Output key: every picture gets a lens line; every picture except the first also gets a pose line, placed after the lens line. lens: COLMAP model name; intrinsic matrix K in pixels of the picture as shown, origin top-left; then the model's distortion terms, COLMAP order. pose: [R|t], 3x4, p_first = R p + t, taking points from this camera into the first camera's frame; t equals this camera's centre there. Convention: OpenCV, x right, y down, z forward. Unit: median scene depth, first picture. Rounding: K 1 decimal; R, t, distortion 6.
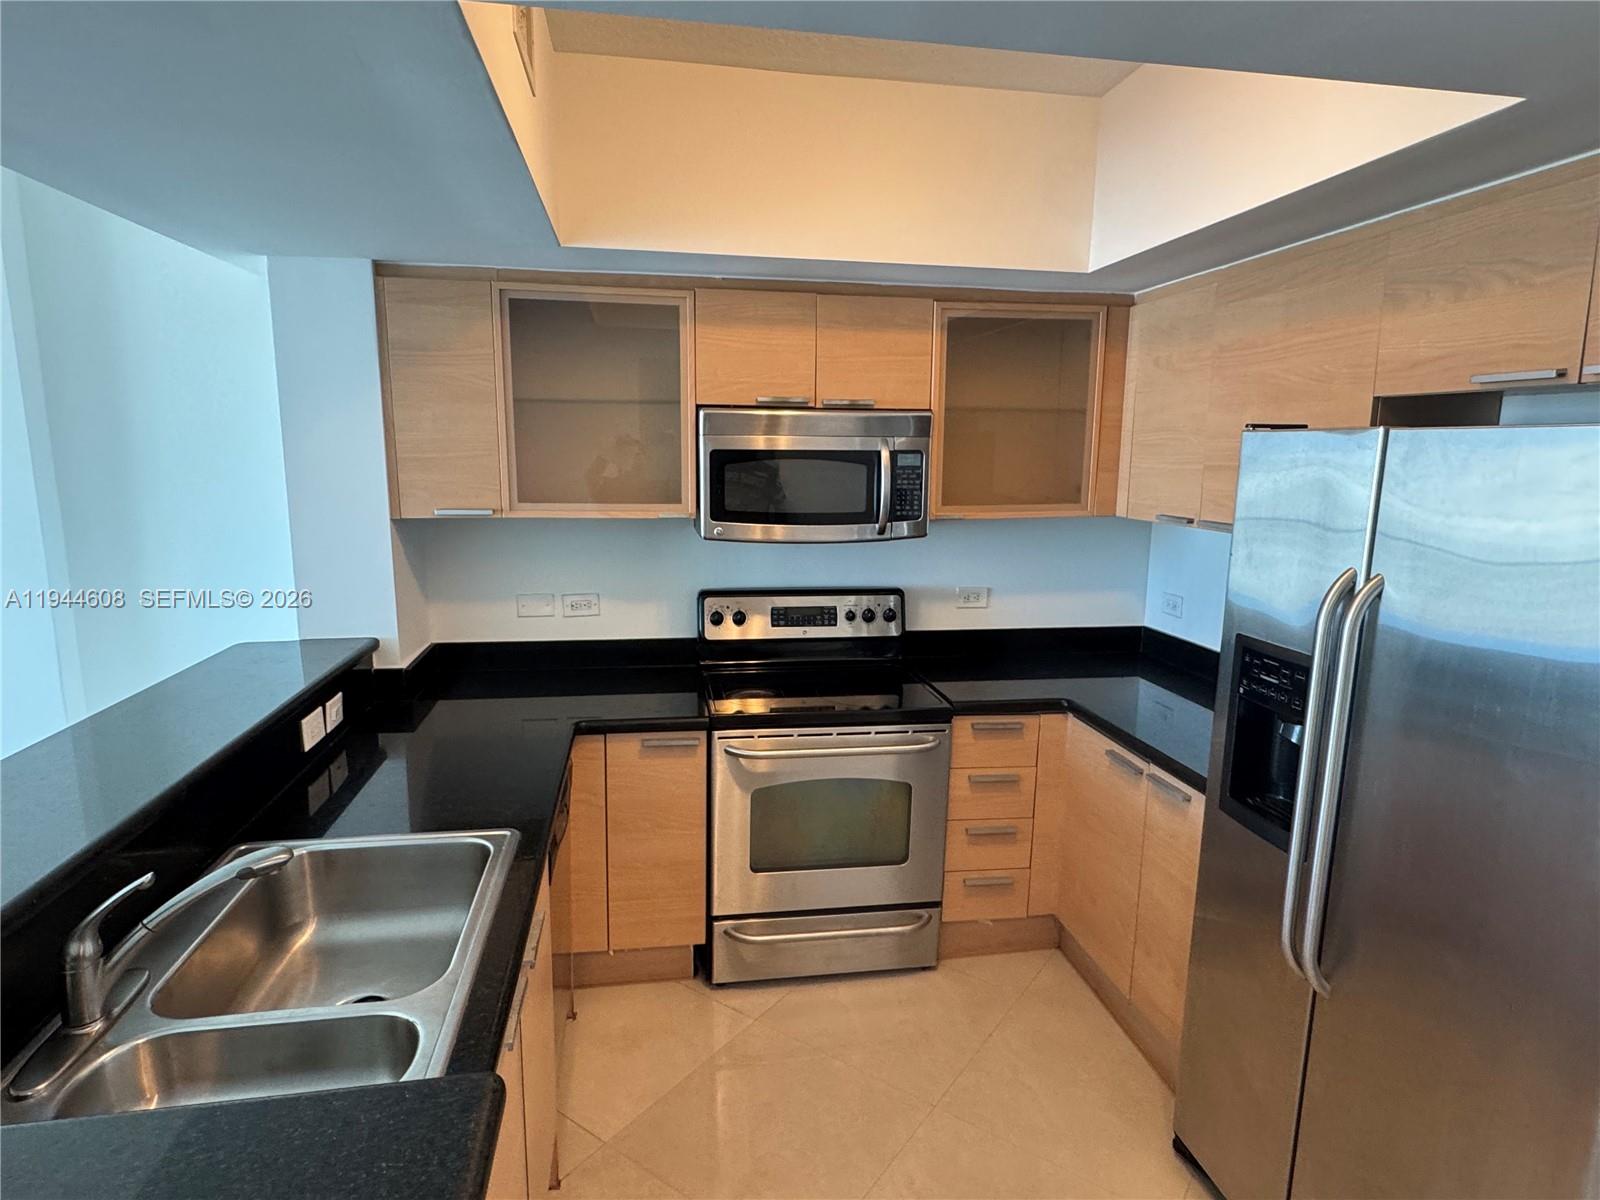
lens RADIAL K [[867.2, 0, 794.9], [0, 867.2, 603.5], [0, 0, 1]] dist [0.000368, -0.000220]
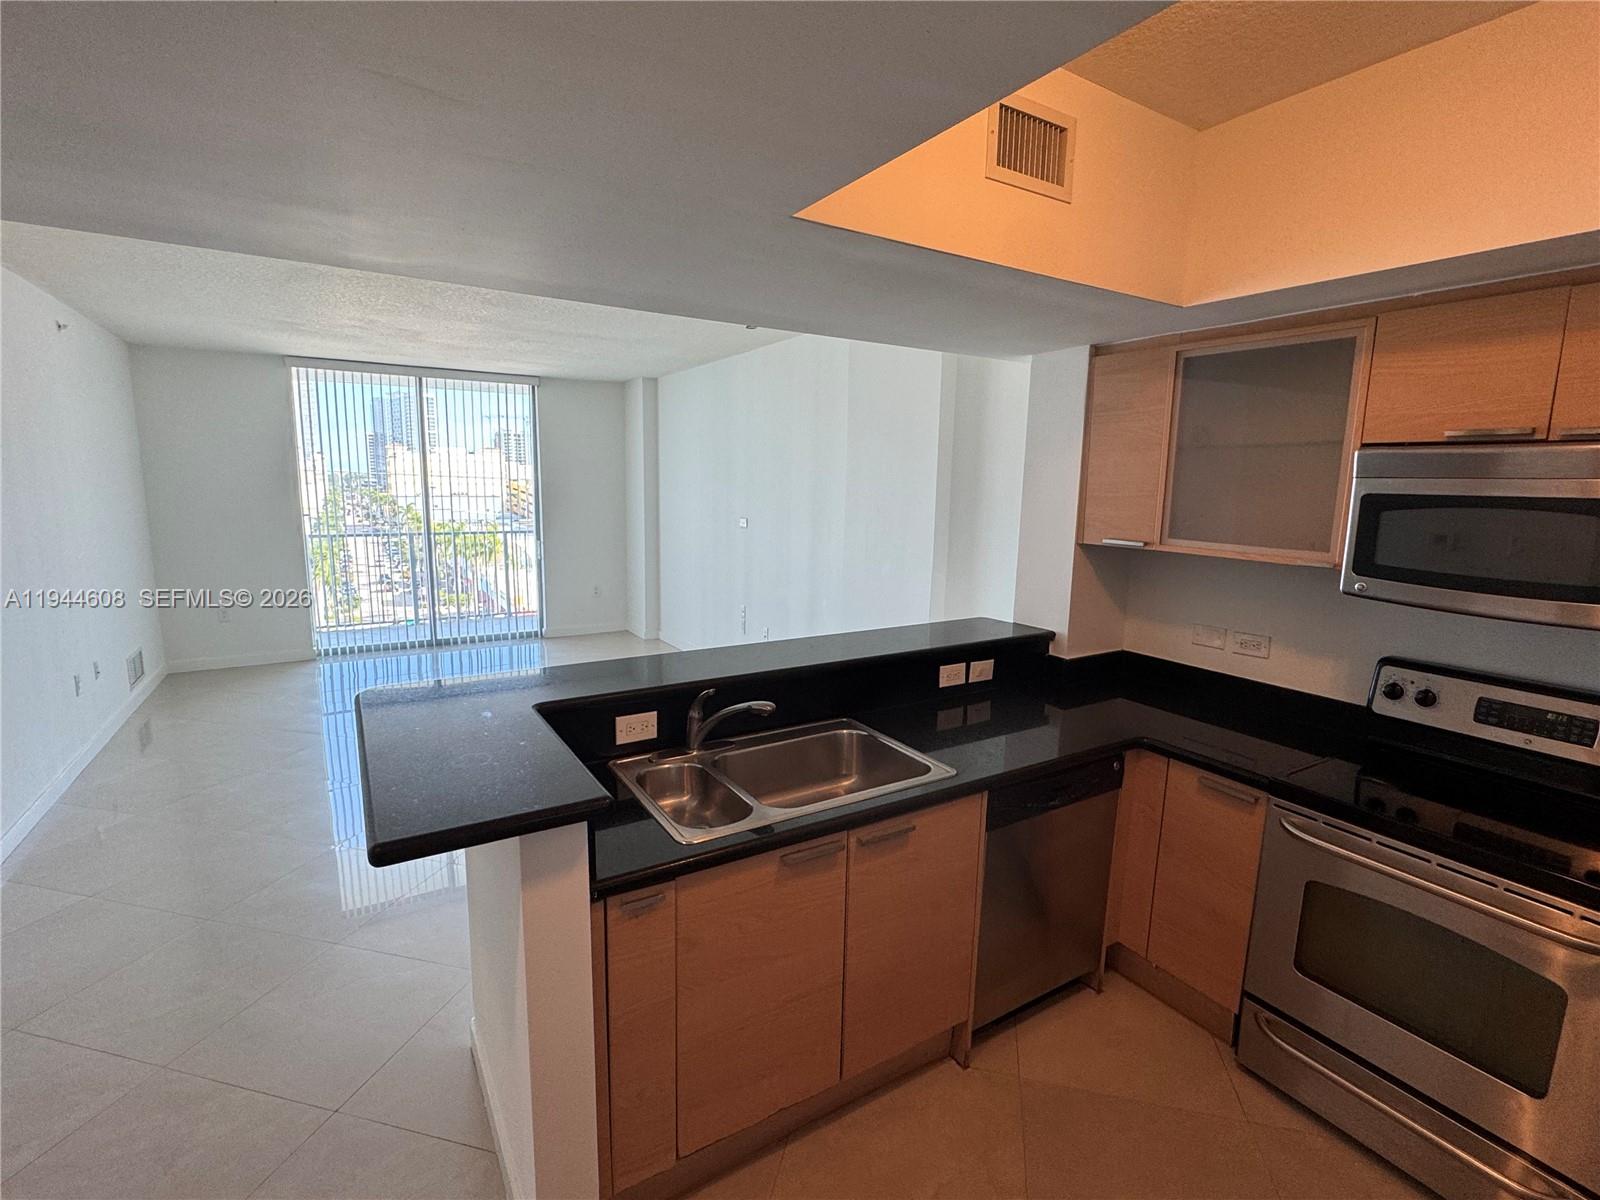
lens RADIAL K [[751.5, 0, 799.1], [0, 751.5, 596.5], [0, 0, 1]] dist [-0.000585, 0.000734]
pose [[0.377980, 0.141581, -0.914924, 0.402370], [-0.175379, 0.981294, 0.079398, -0.035152], [0.909051, 0.130448, 0.395739, 0.188651]]
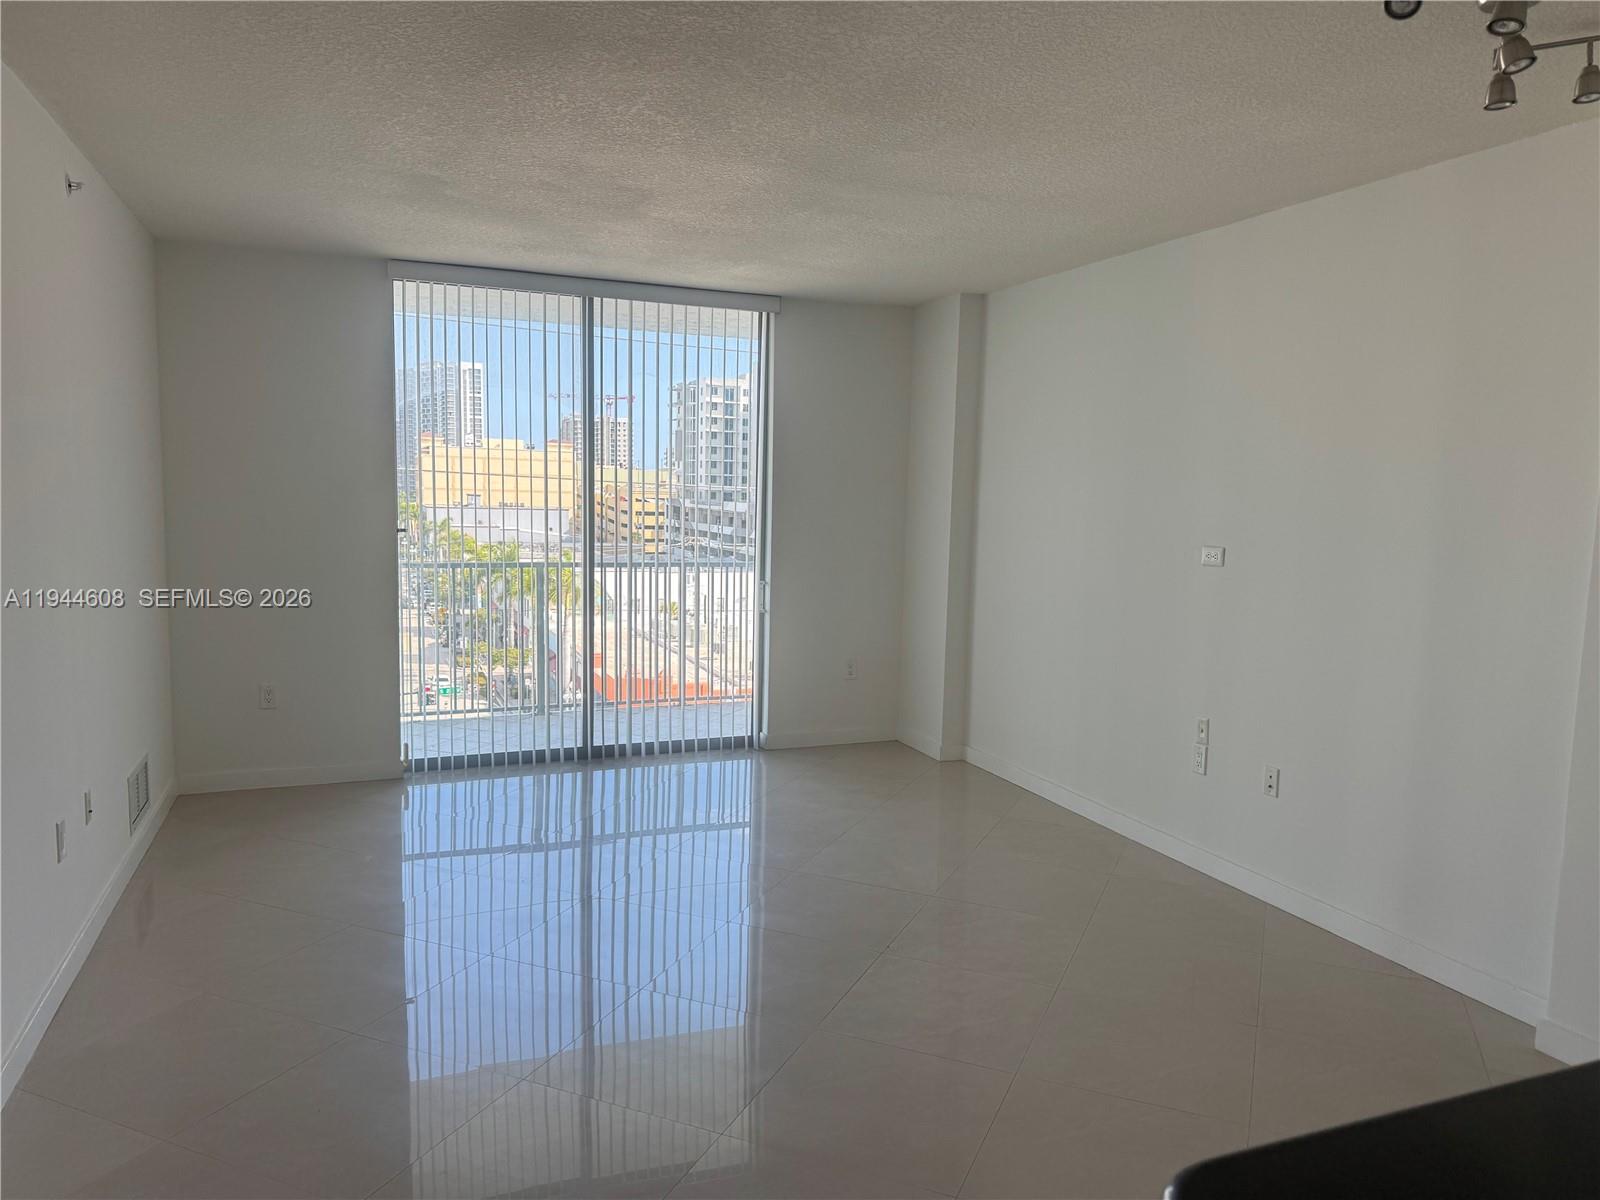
lens RADIAL K [[1119.8, 0, 800.5], [0, 1119.8, 601.2], [0, 0, 1]] dist [0.028851, -0.002458]
pose [[0.226249, 0.099024, -0.969023, 0.234297], [-0.188008, 0.980552, 0.056306, -0.012456], [0.955753, 0.169445, 0.240466, 0.107464]]
